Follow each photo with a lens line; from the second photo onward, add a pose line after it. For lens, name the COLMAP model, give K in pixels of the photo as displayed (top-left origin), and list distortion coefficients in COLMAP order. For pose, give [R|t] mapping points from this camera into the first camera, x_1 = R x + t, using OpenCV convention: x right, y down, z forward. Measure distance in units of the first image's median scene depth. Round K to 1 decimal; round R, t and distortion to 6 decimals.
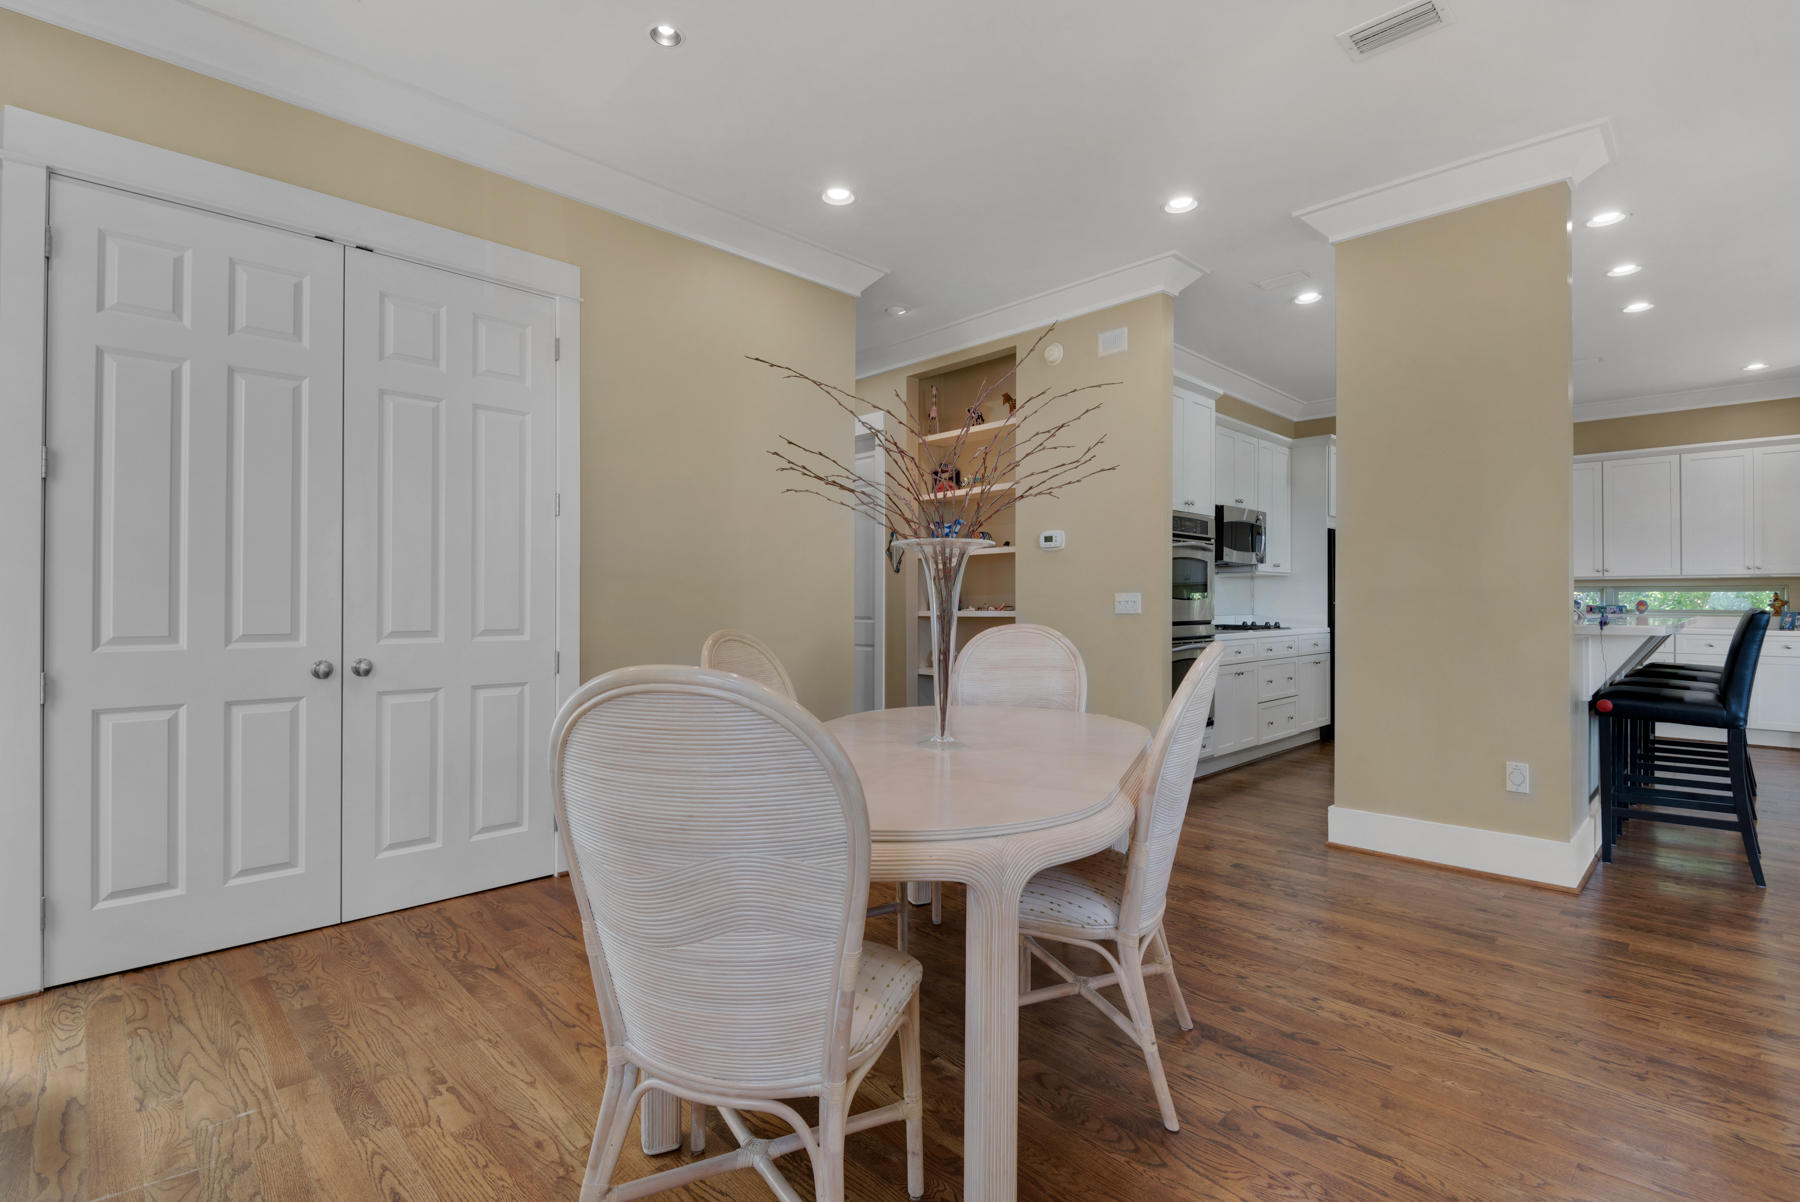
lens RADIAL K [[841.1, 0, 895.4], [0, 841.1, 595.4], [0, 0, 1]] dist [0.001129, -0.006387]
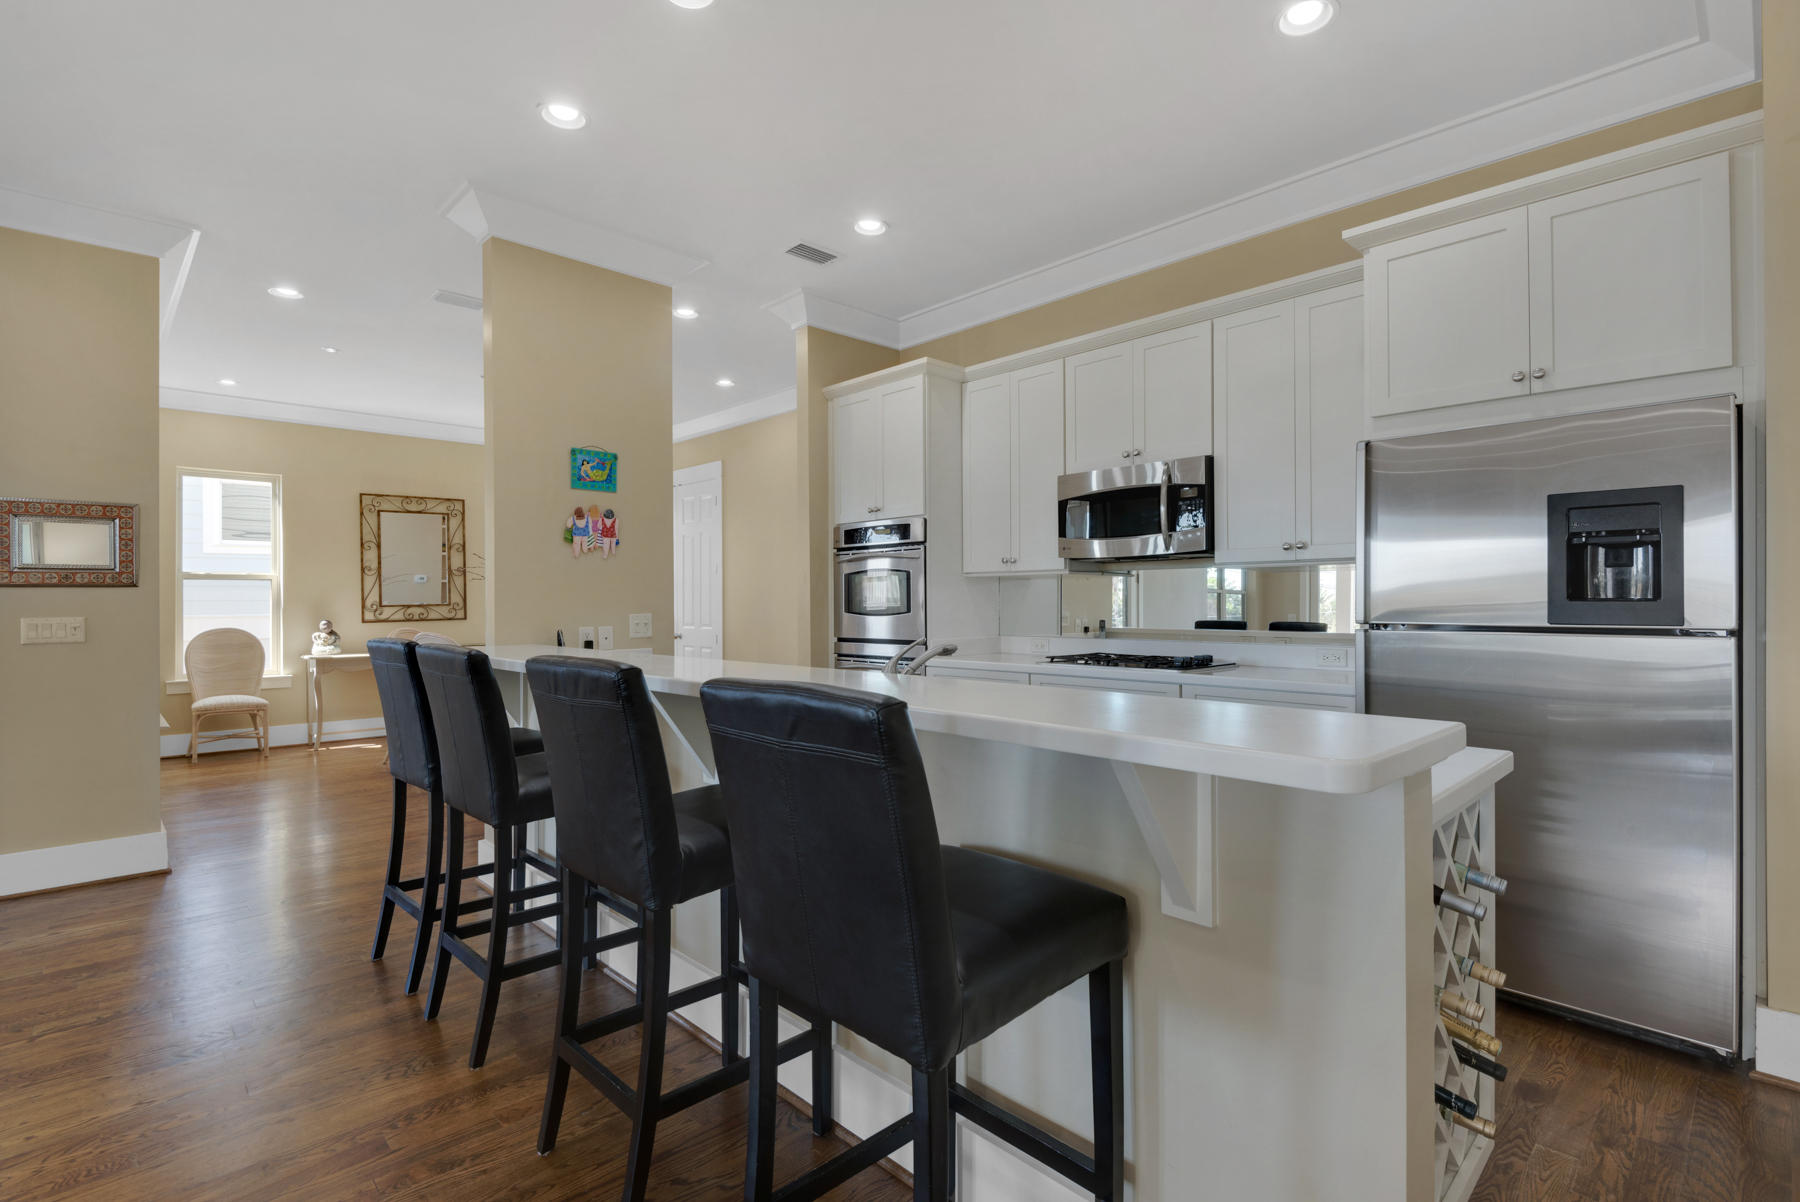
lens RADIAL K [[841.1, 0, 896.8], [0, 841.1, 596.0], [0, 0, 1]] dist [0.001129, -0.006387]
pose [[-0.015000, -0.005919, -0.999870, 0.955688], [0.016866, 0.999839, -0.006172, -0.007924], [0.999745, -0.016956, -0.014897, 0.787436]]
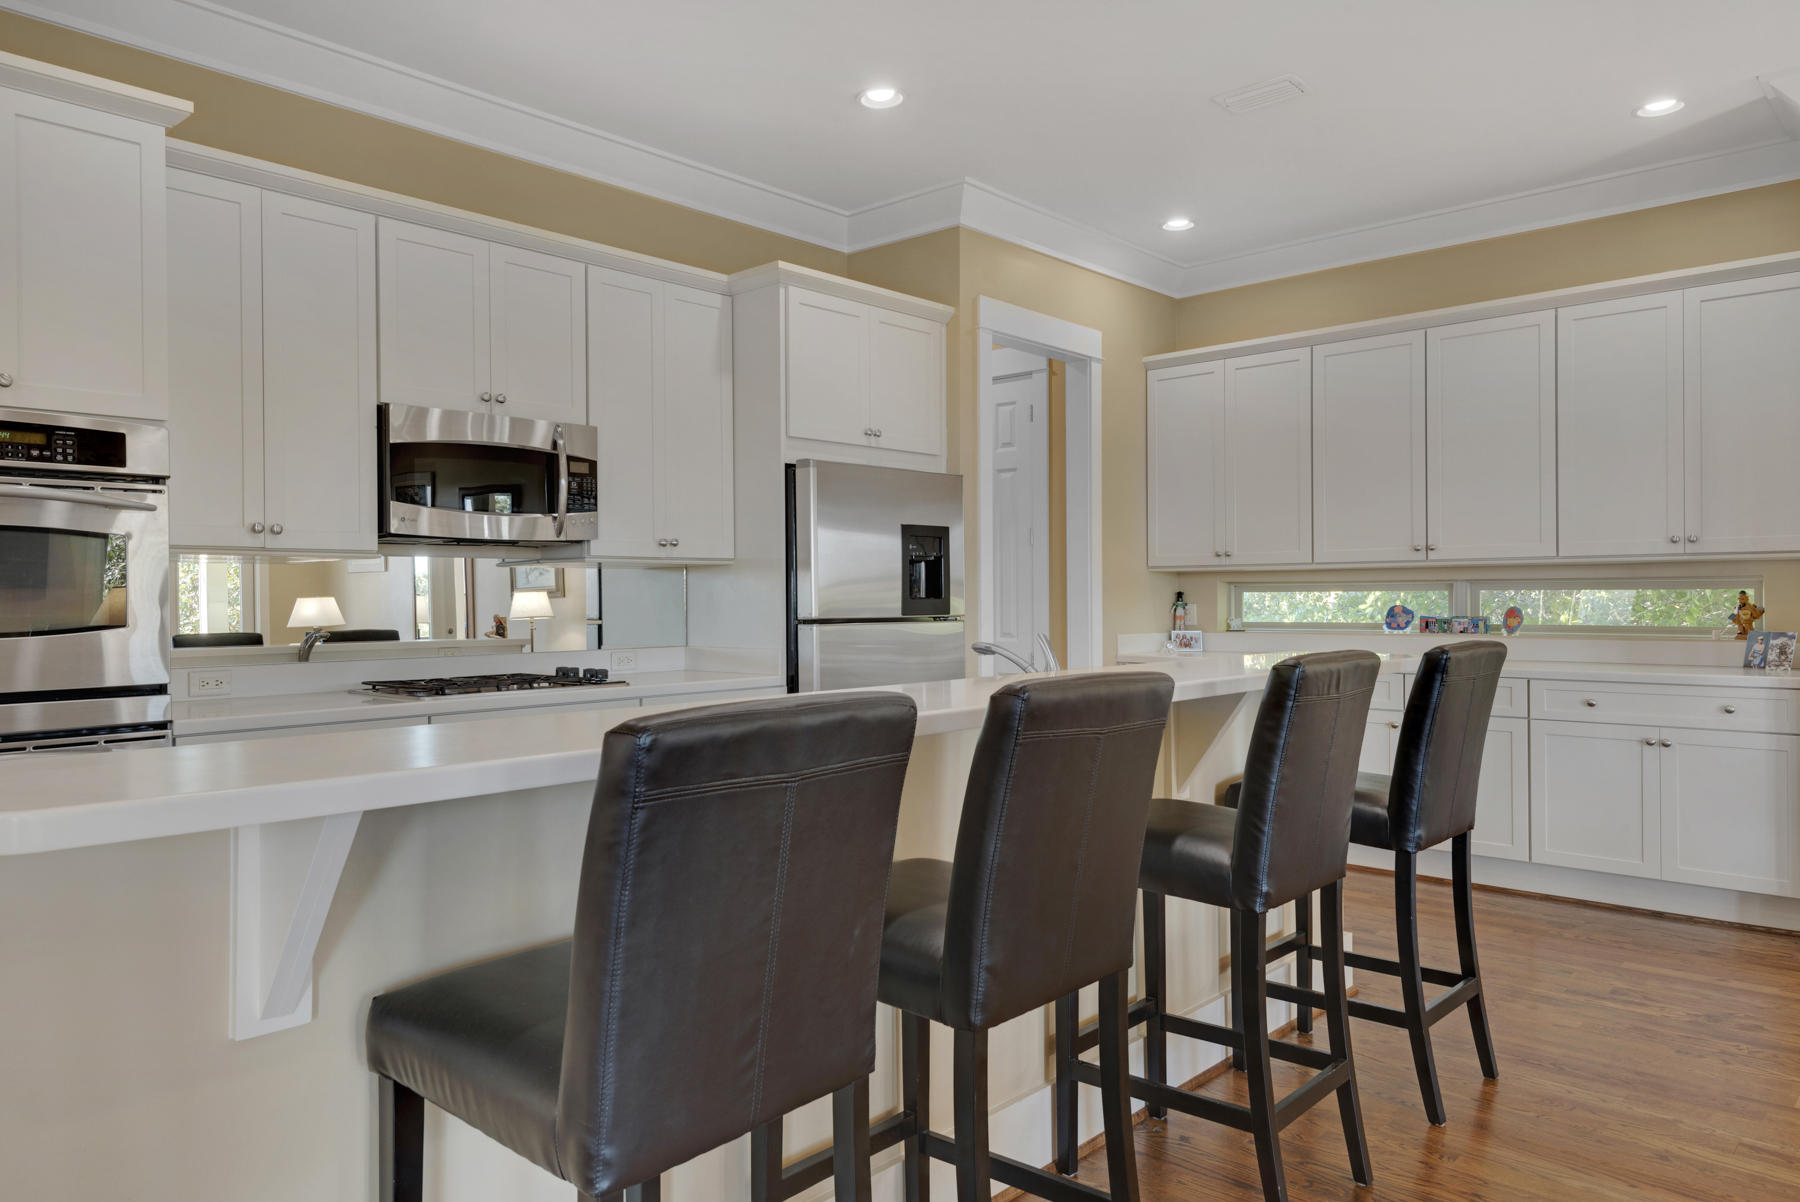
lens RADIAL K [[1194.9, 0, 875.6], [0, 1194.9, 605.4], [0, 0, 1]] dist [-0.003816, -0.001138]
pose [[0.999210, -0.009005, 0.038695, 0.548541], [0.008442, 0.999856, 0.014691, -0.010212], [-0.038822, -0.014352, 0.999143, 0.341129]]
